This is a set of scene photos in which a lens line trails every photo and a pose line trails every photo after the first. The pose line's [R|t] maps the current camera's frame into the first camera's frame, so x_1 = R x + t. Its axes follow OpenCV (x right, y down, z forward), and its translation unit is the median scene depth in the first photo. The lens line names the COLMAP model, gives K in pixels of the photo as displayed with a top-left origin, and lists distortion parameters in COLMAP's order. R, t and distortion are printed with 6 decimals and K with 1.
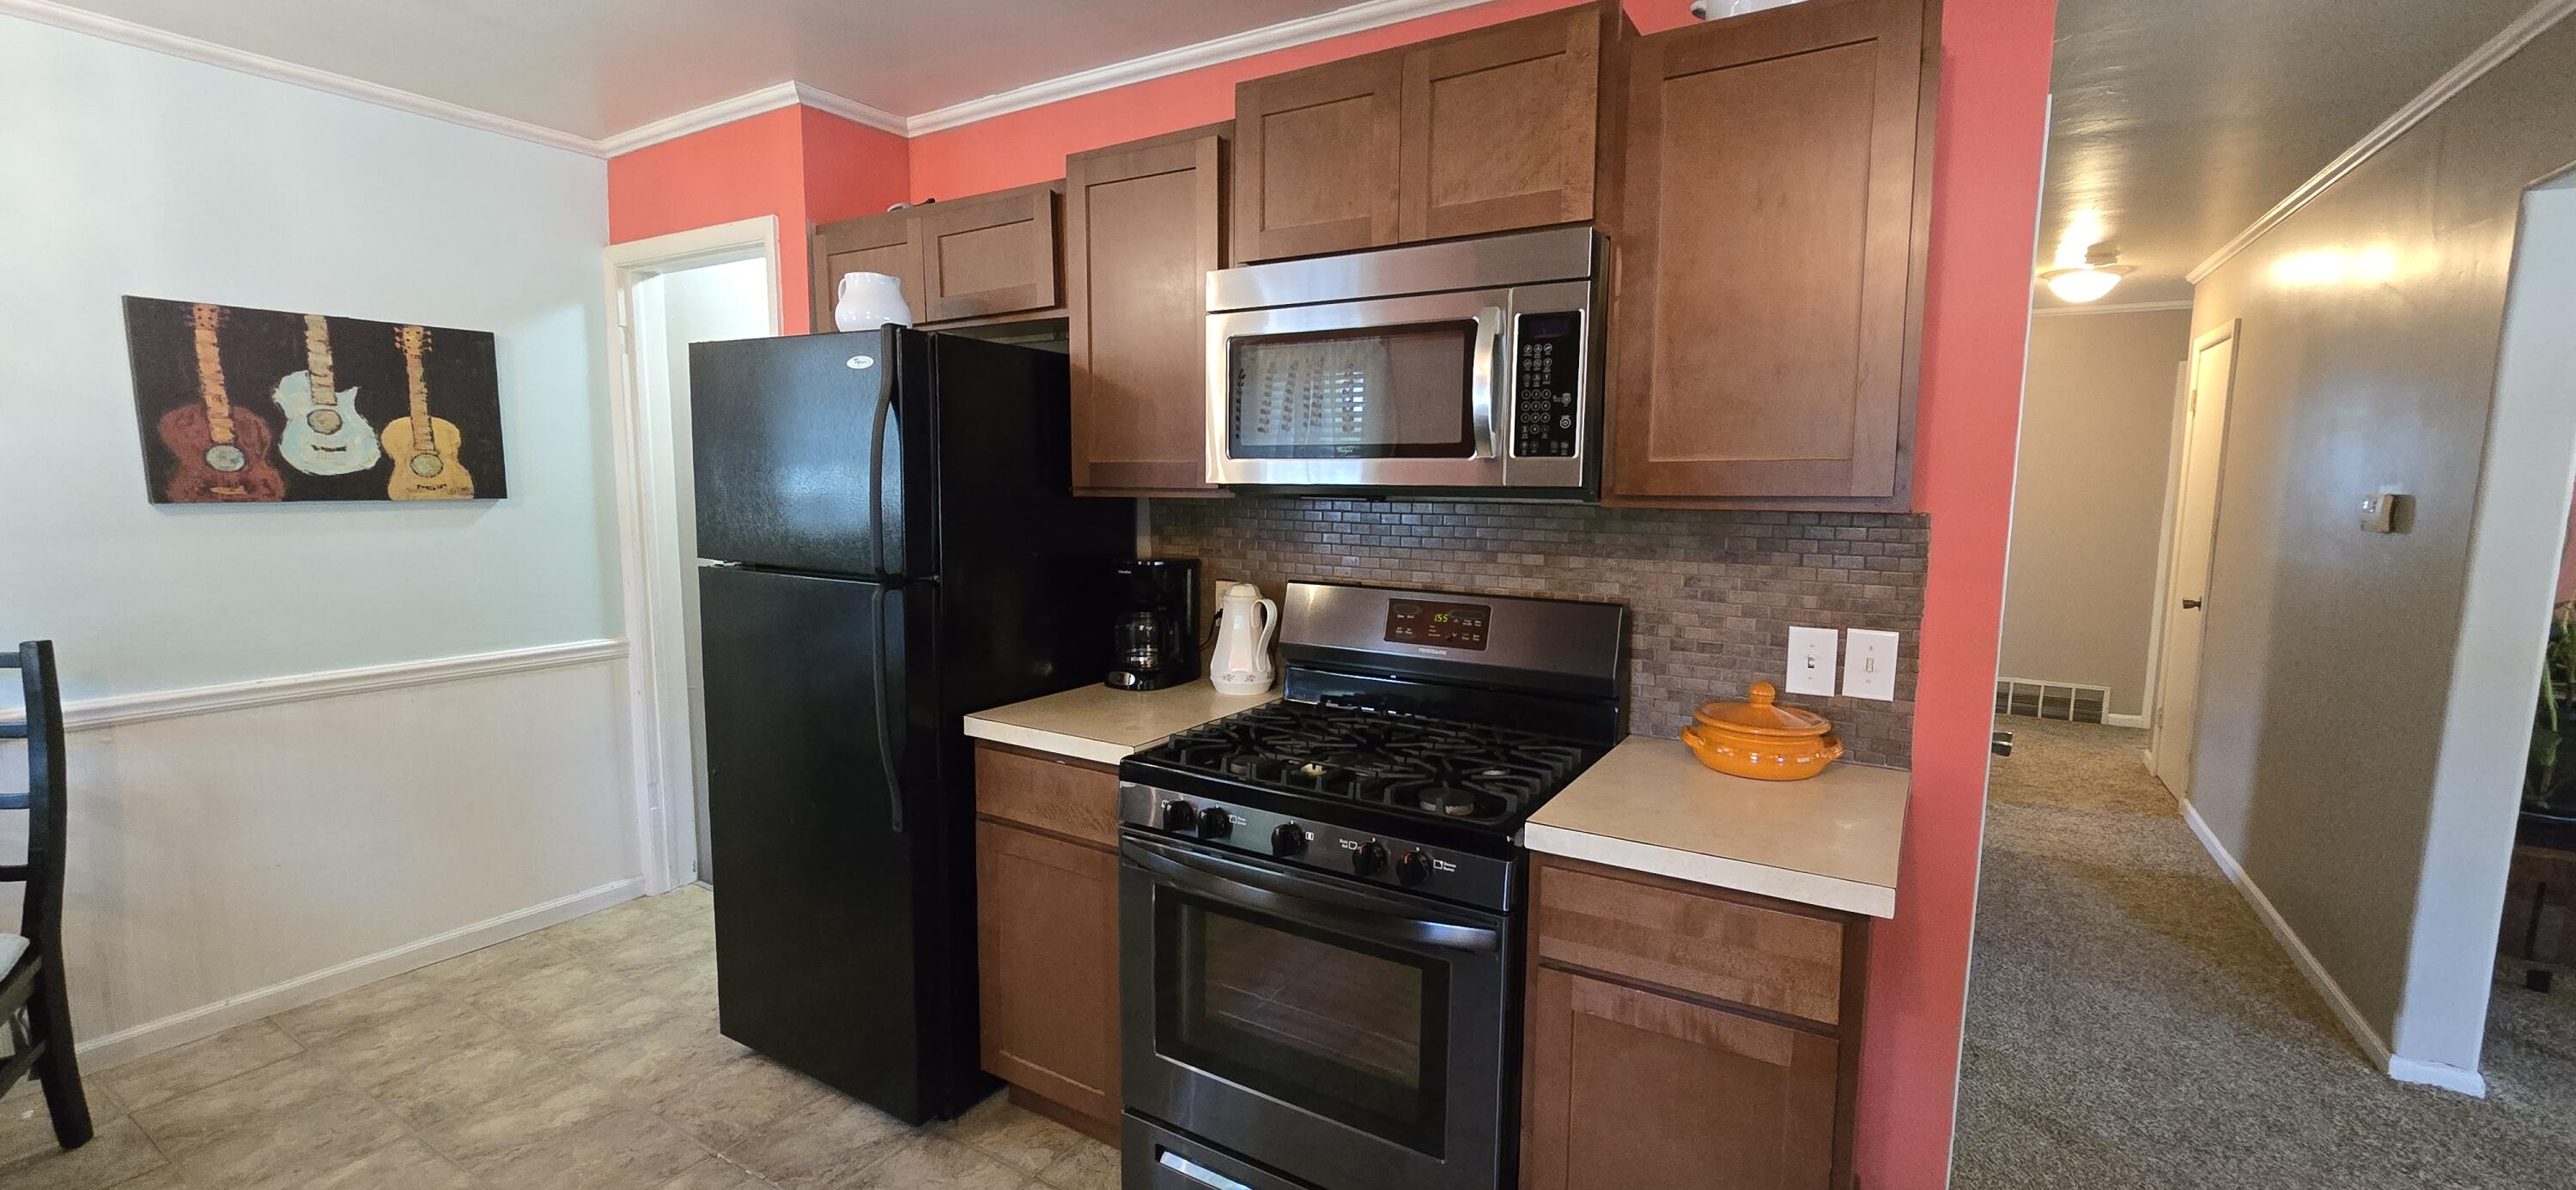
lens RADIAL K [[1058.0, 0, 1288.0], [0, 1058.0, 595.0], [0, 0, 1]] dist [-0.002309, -0.000628]
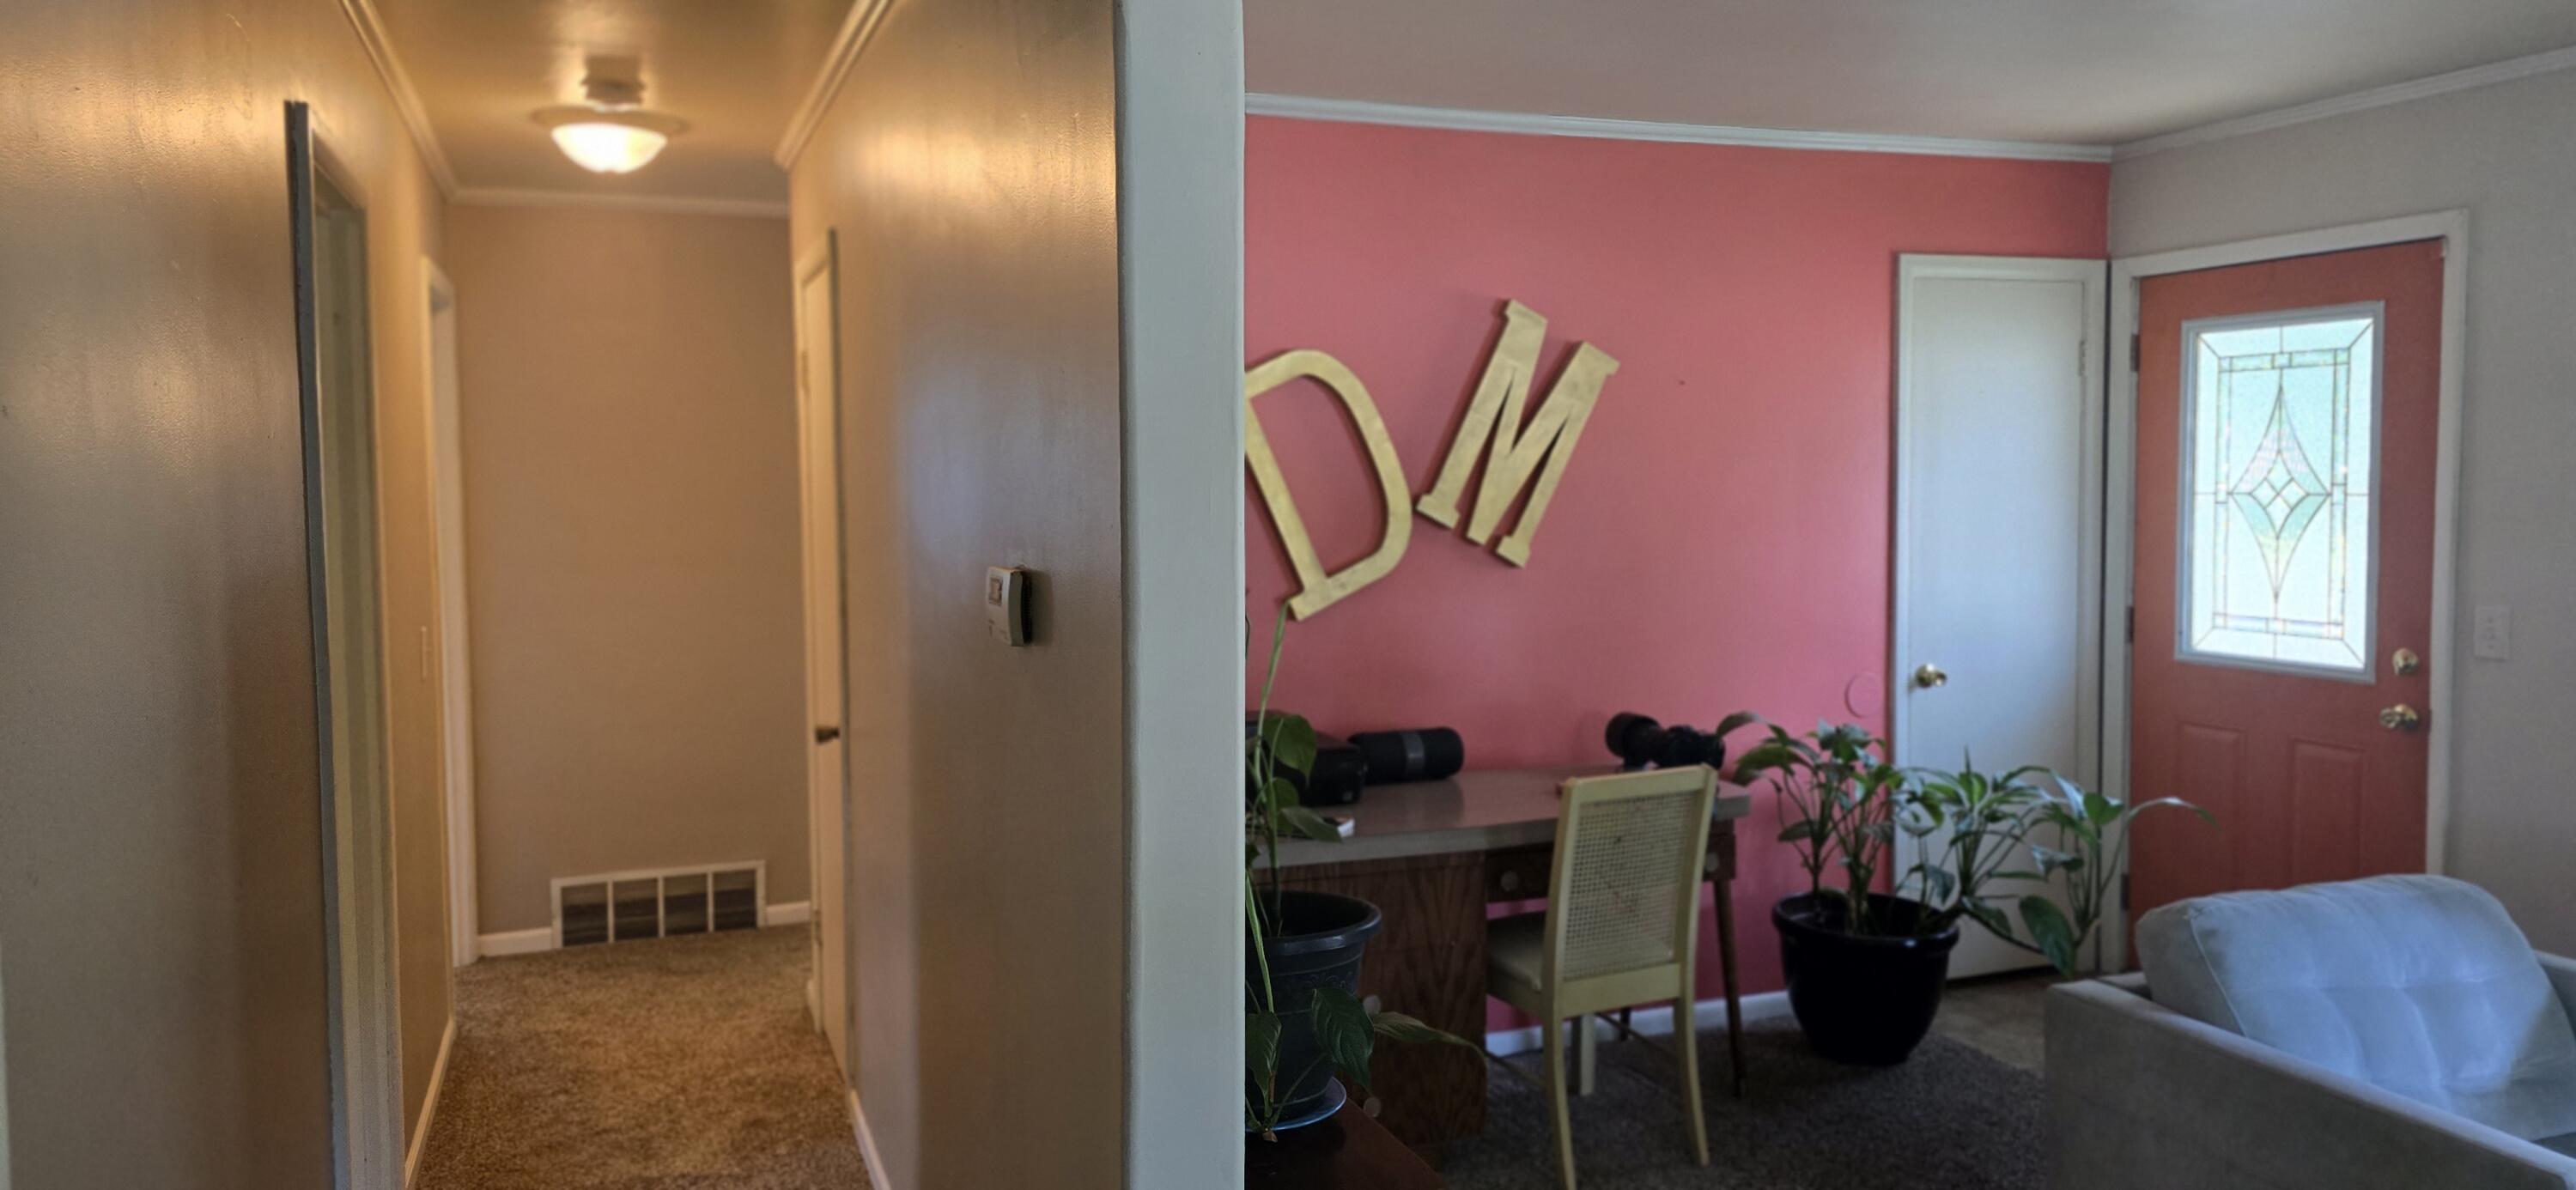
lens RADIAL K [[1766.1, 0, 1291.1], [0, 1766.1, 559.7], [0, 0, 1]] dist [0.079850, 0.000361]
pose [[0.614181, -0.058722, 0.786978, 0.247223], [0.107540, 0.994153, -0.009747, -0.042924], [-0.781804, 0.090618, 0.616904, 0.200091]]
